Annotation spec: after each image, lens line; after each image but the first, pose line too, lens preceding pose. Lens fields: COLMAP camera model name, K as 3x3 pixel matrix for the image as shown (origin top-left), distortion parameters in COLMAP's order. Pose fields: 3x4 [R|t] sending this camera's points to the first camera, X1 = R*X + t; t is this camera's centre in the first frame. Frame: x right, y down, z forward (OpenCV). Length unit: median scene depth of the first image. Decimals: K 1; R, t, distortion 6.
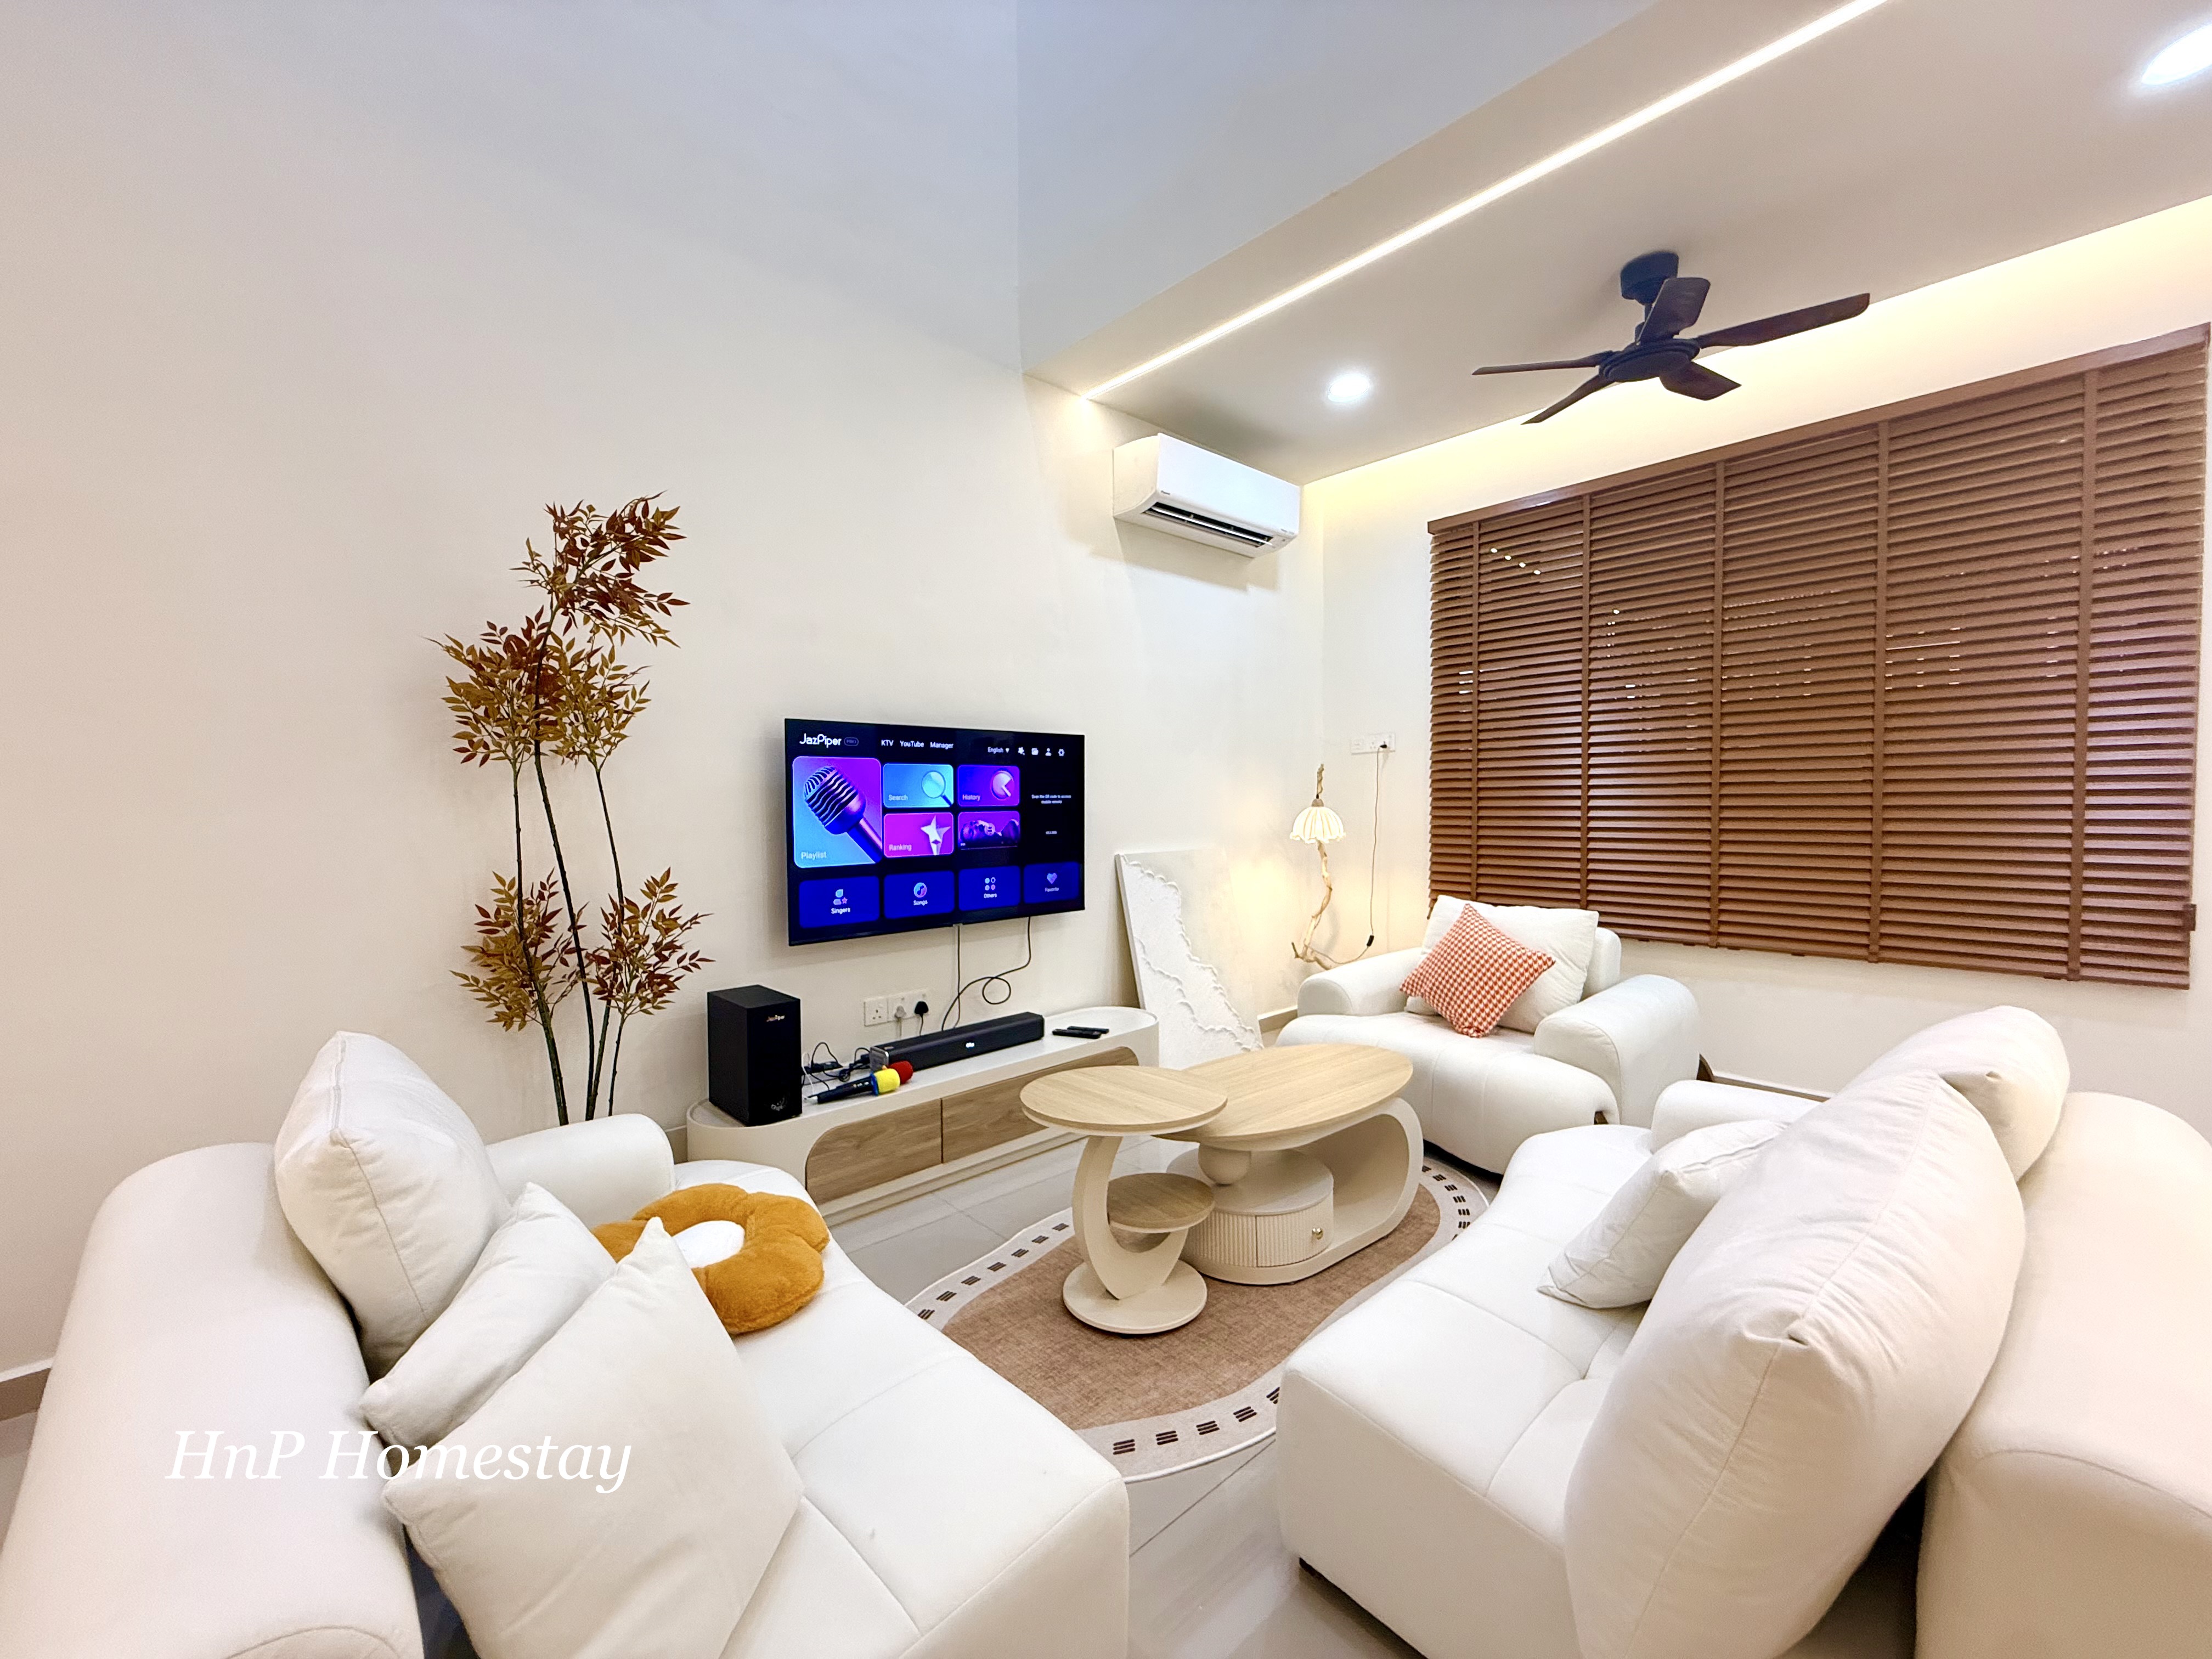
lens RADIAL K [[887.1, 0, 1103.7], [0, 887.1, 826.9], [0, 0, 1]] dist [0.000811, -0.000027]
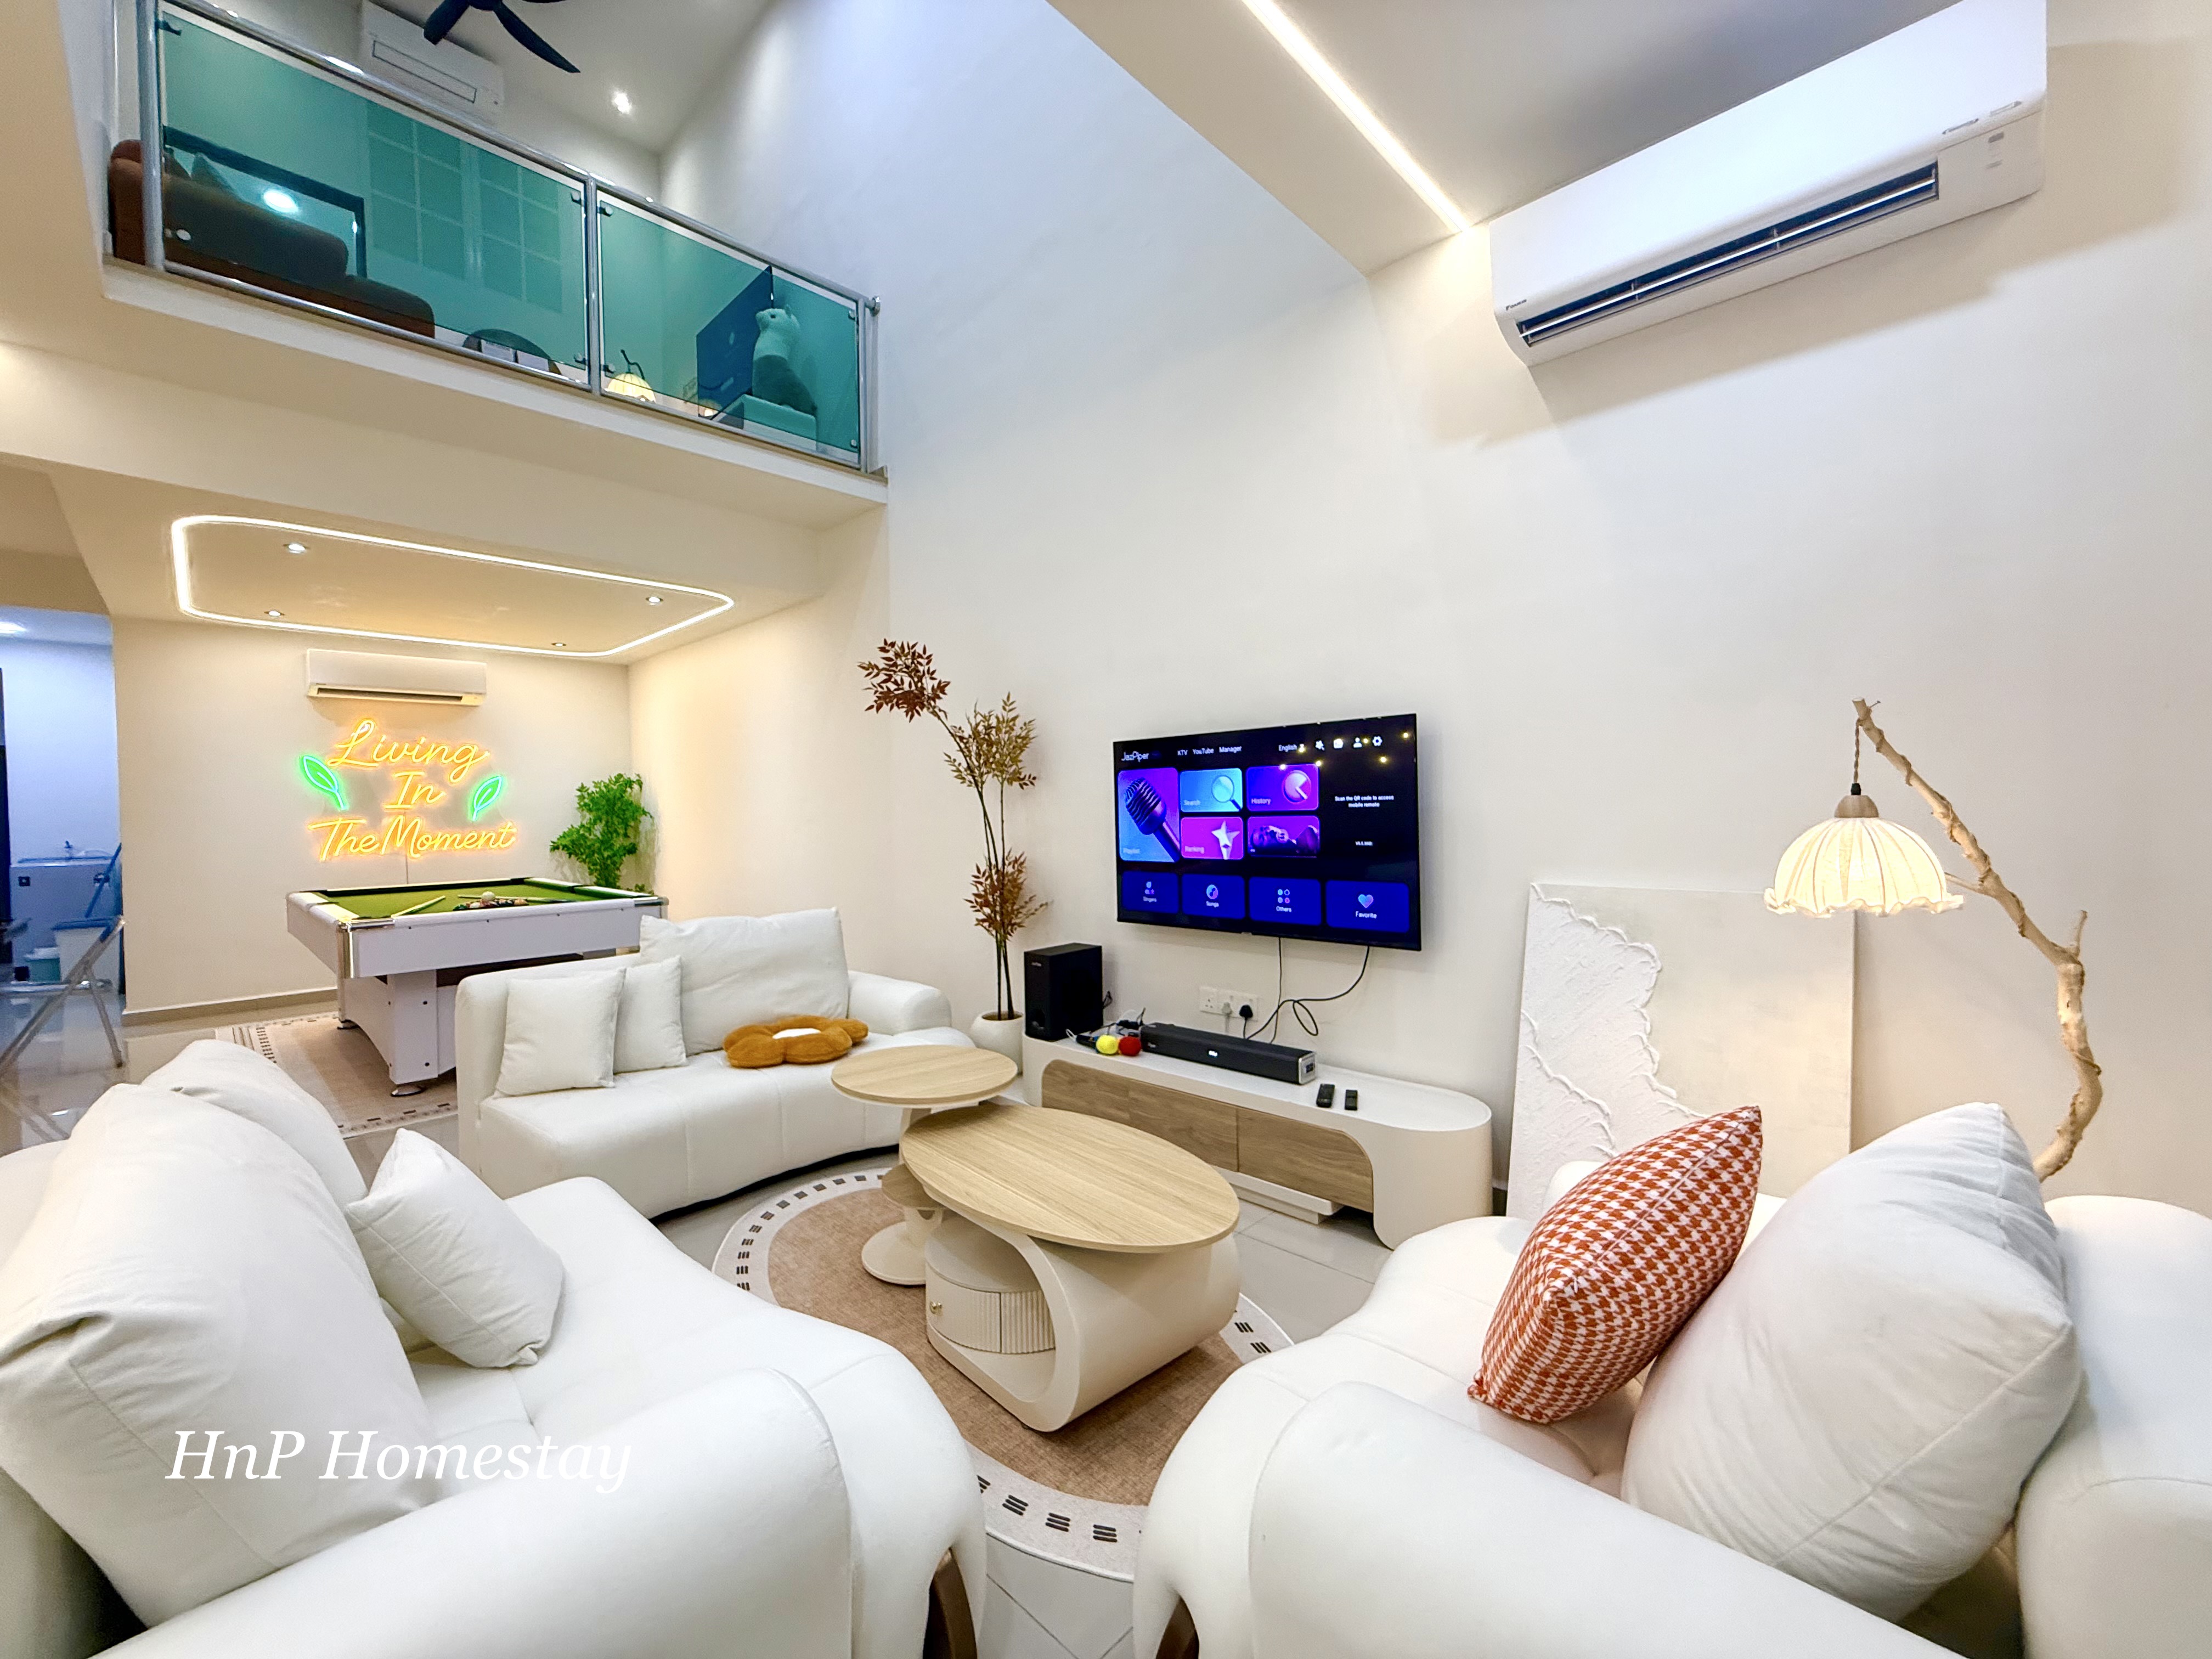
lens RADIAL K [[887.1, 0, 1103.7], [0, 887.1, 826.9], [0, 0, 1]] dist [0.000811, -0.000027]
pose [[0.060244, 0.026359, -0.997836, 0.803500], [-0.012367, 0.999594, 0.025659, -0.028915], [0.998107, 0.010794, 0.060545, 0.801600]]
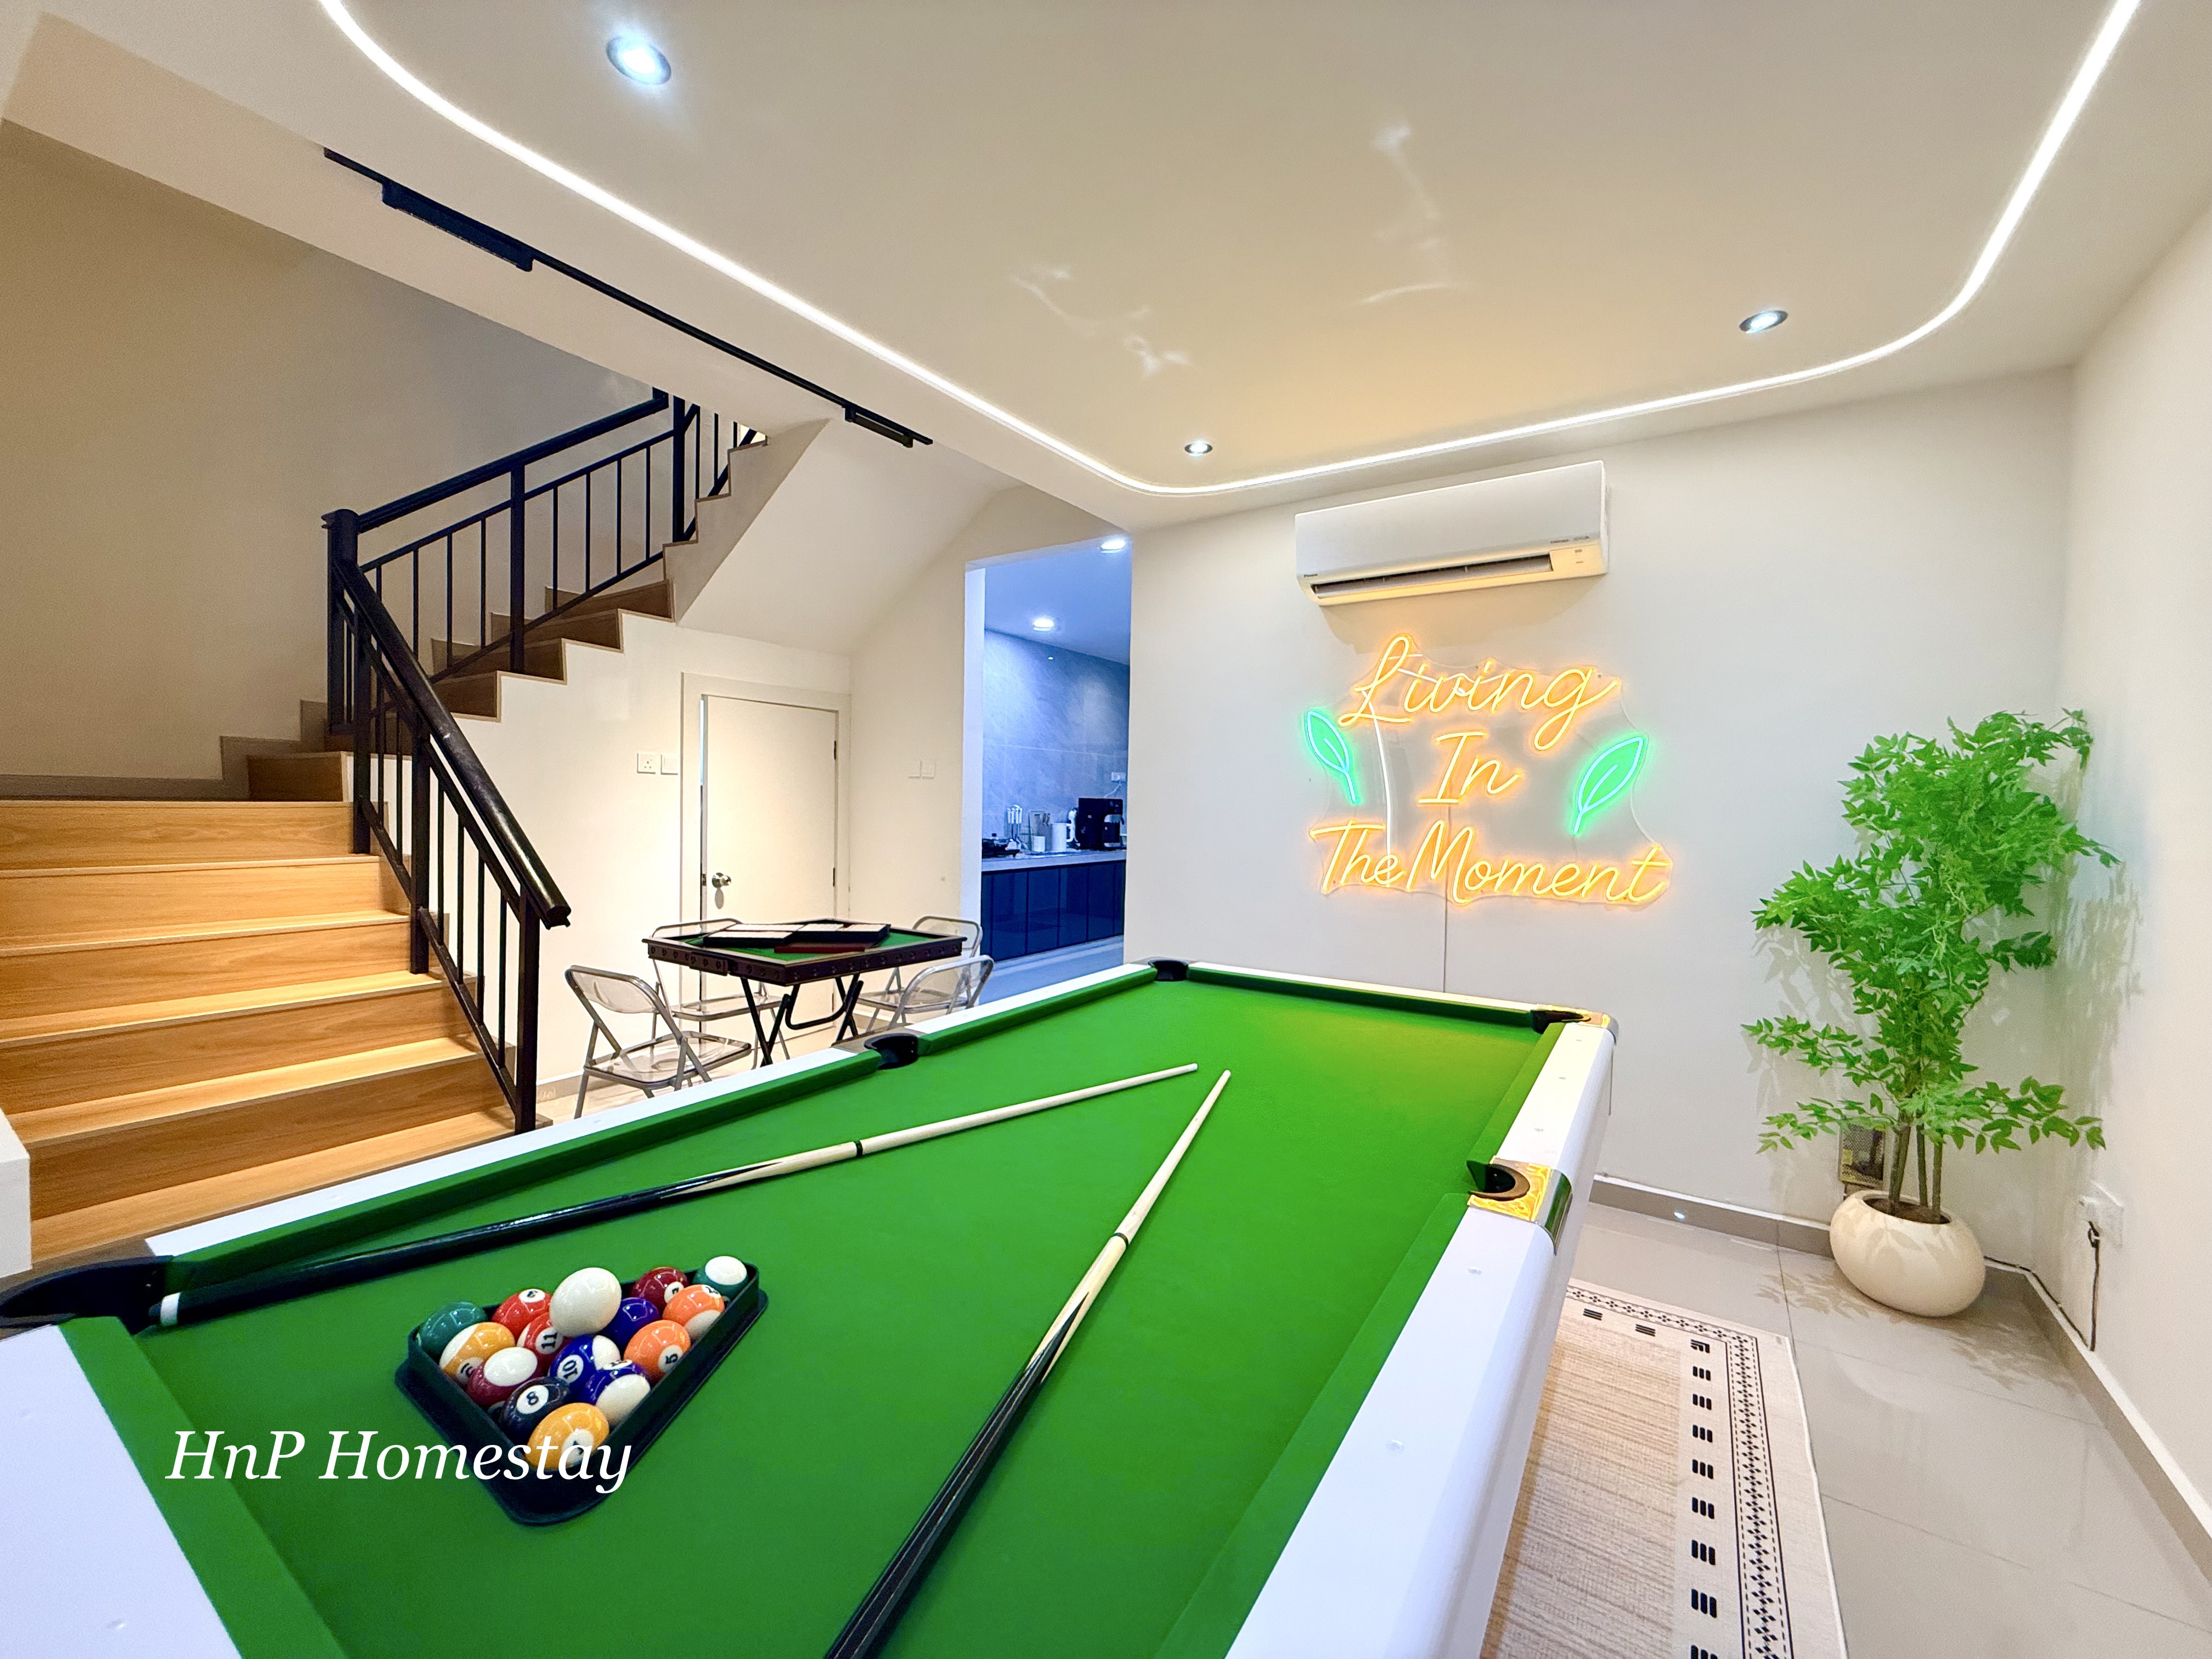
lens RADIAL K [[887.1, 0, 1103.7], [0, 887.1, 826.9], [0, 0, 1]] dist [0.000811, -0.000027]
pose [[-0.971315, -0.003599, -0.237769, -0.715957], [-0.018981, 0.997869, 0.062433, -0.029709], [0.237037, 0.065155, -0.969313, 0.211809]]
